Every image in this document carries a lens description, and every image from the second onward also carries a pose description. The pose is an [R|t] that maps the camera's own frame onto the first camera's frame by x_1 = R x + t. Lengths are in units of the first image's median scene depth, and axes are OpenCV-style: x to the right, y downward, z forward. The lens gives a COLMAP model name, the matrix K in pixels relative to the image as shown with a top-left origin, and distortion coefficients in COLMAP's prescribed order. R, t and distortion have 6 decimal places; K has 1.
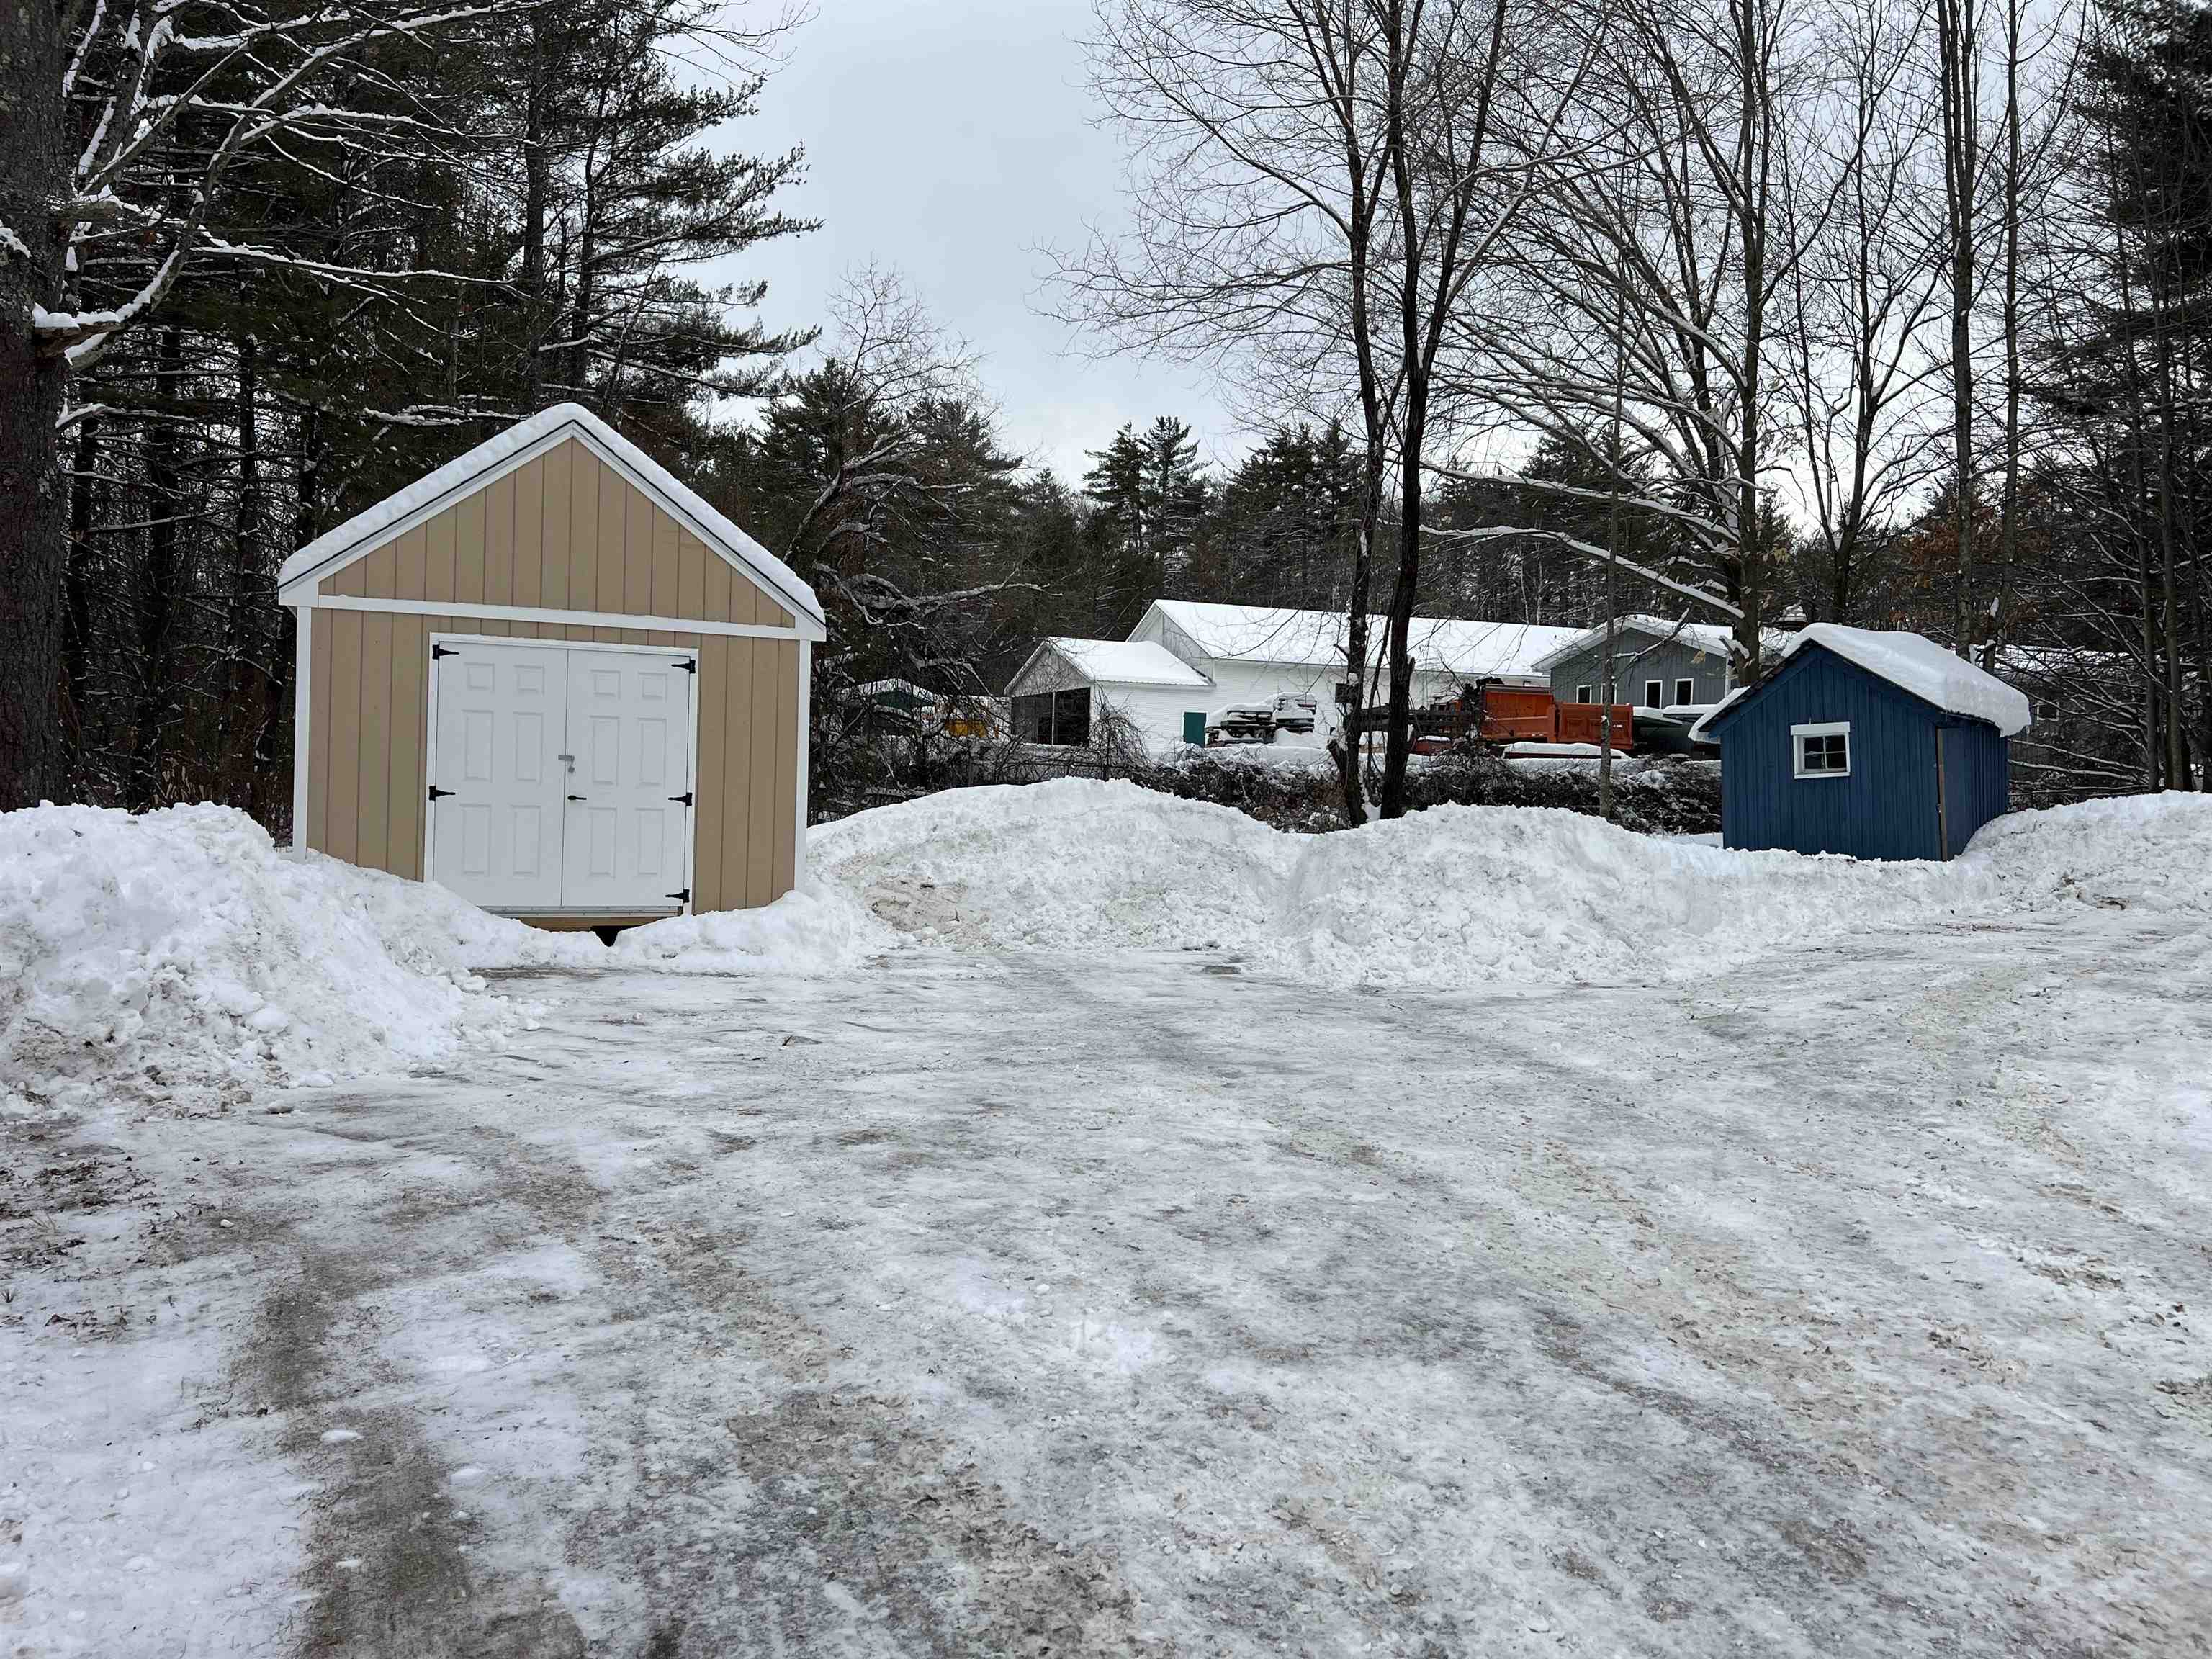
lens RADIAL K [[1660.3, 0, 1118.1], [0, 1660.3, 808.4], [0, 0, 1]] dist [0.053460, -0.066925]
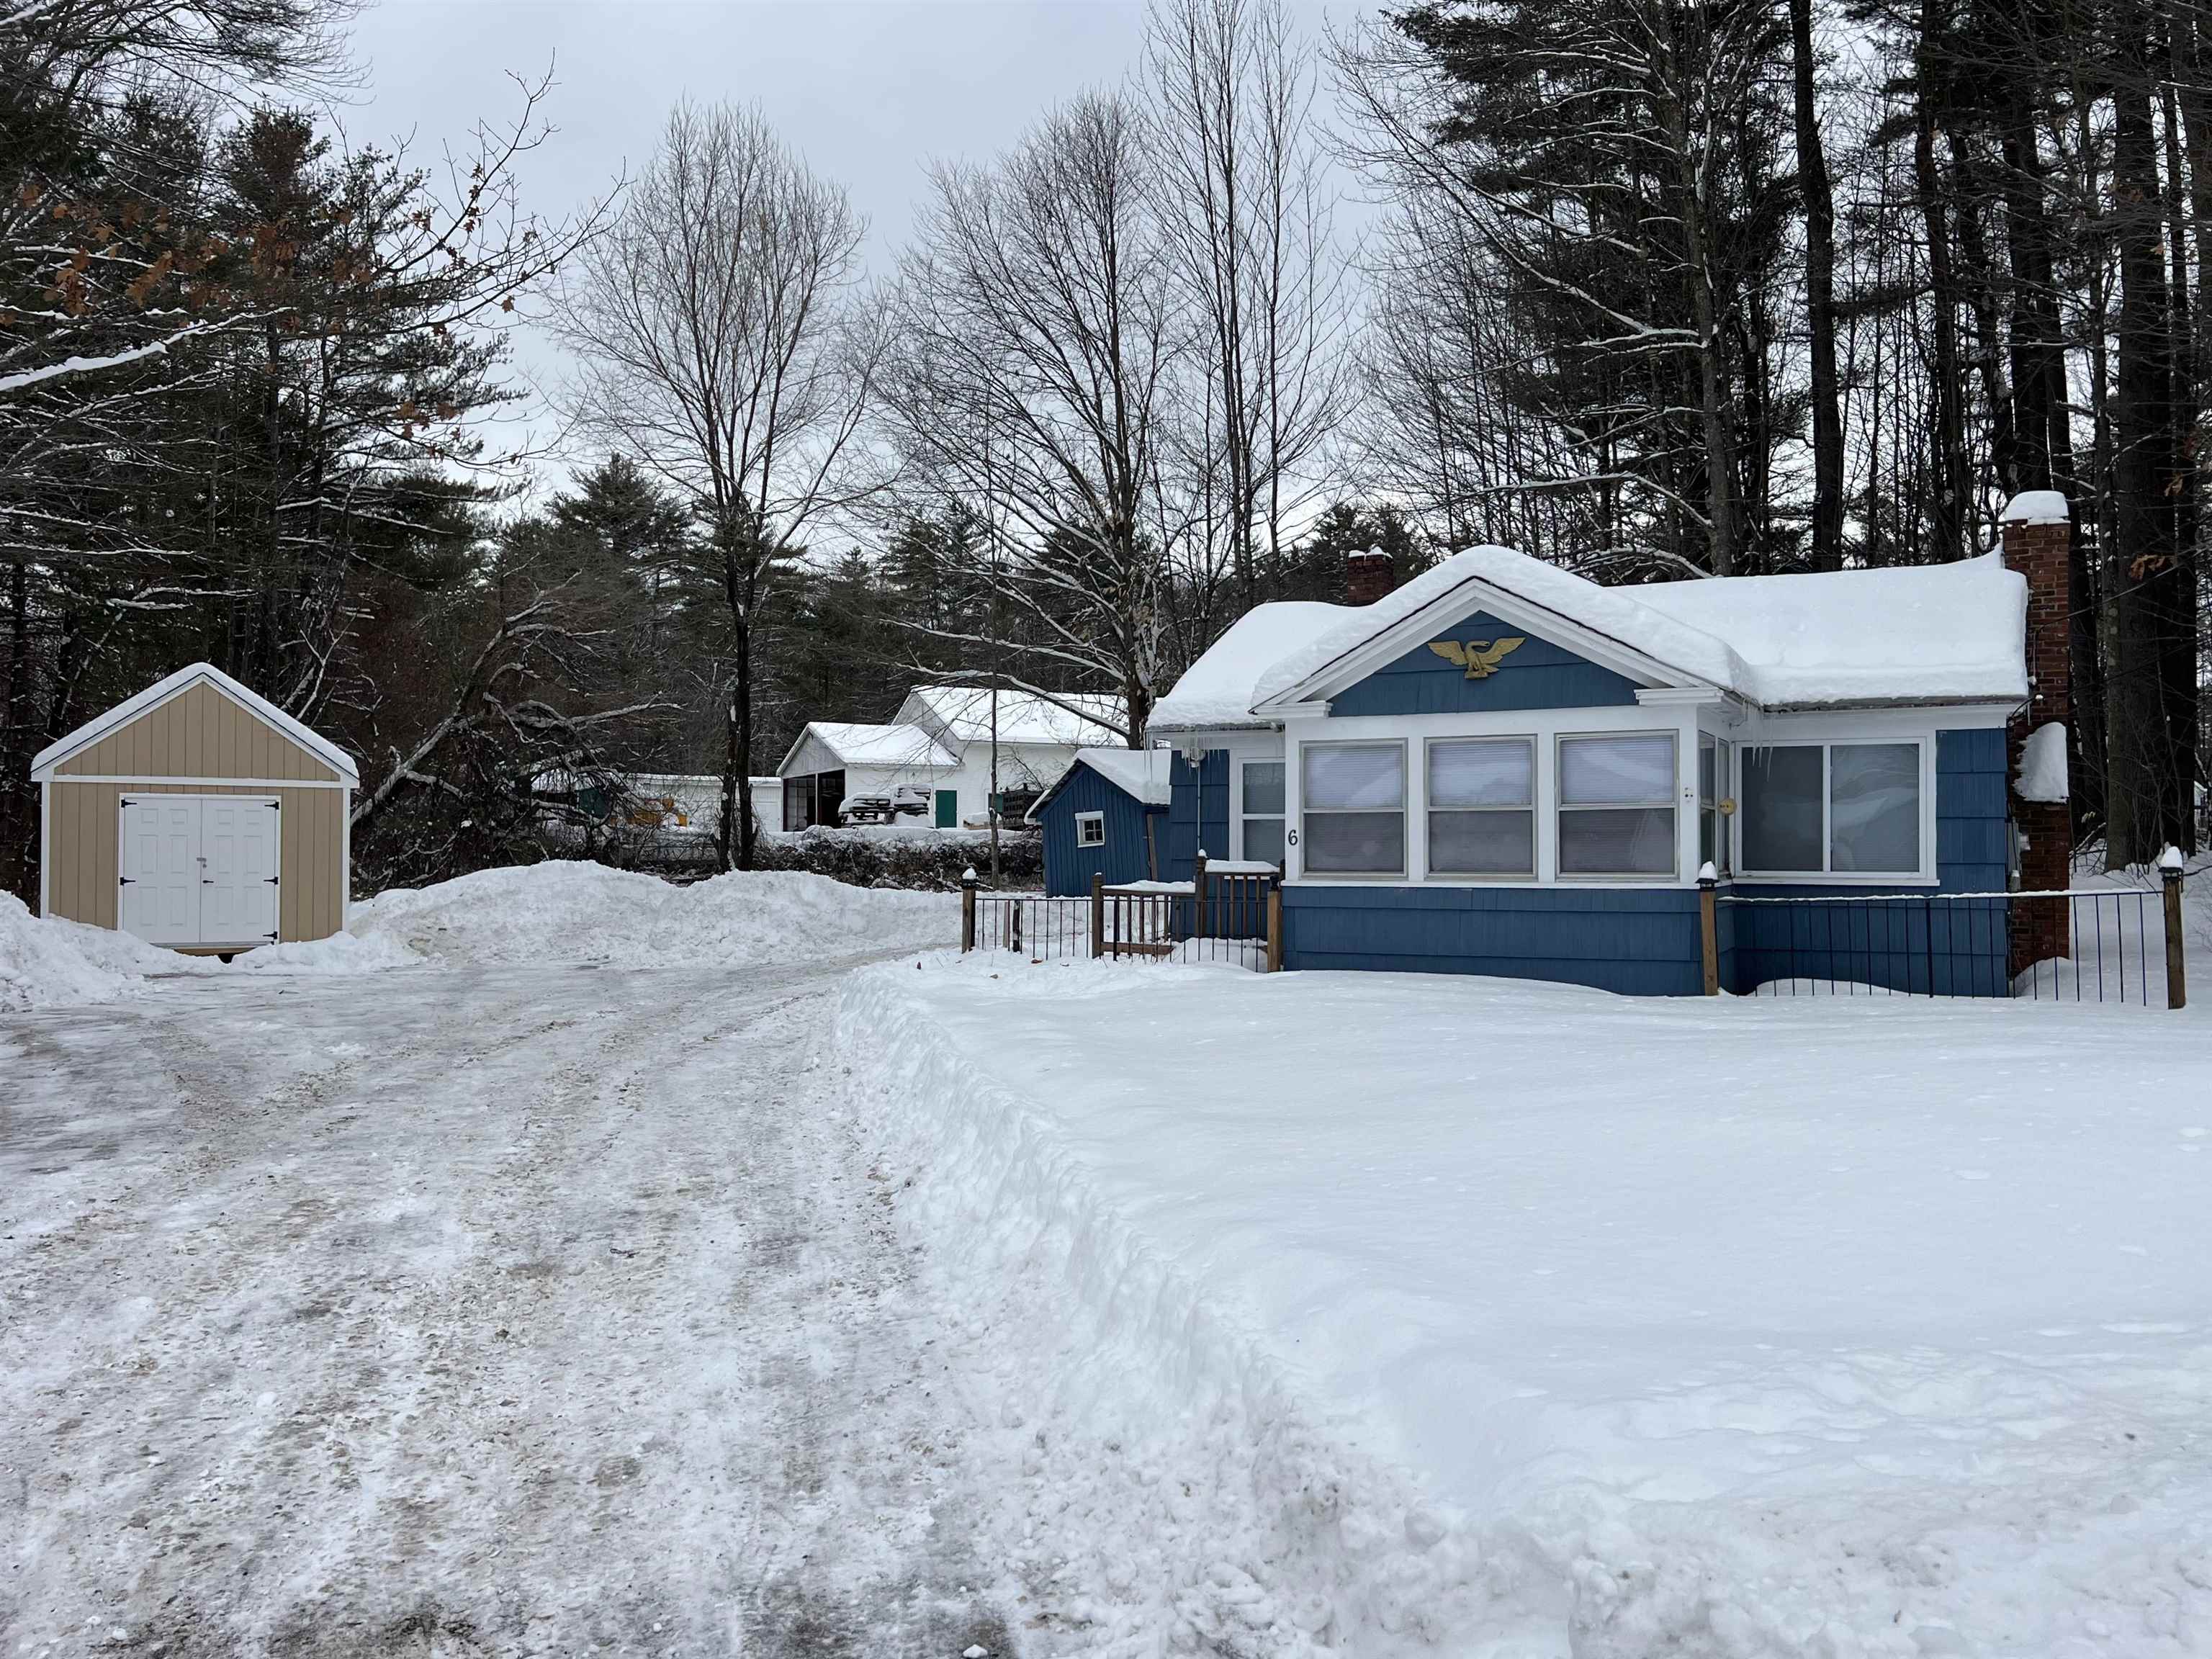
lens RADIAL K [[1660.3, 0, 1111.1], [0, 1660.3, 833.4], [0, 0, 1]] dist [0.053460, -0.066925]
pose [[0.995036, -0.023802, 0.096630, 0.049739], [0.026408, 0.999319, -0.025775, 0.001607], [-0.095951, 0.028199, 0.994987, -0.094598]]
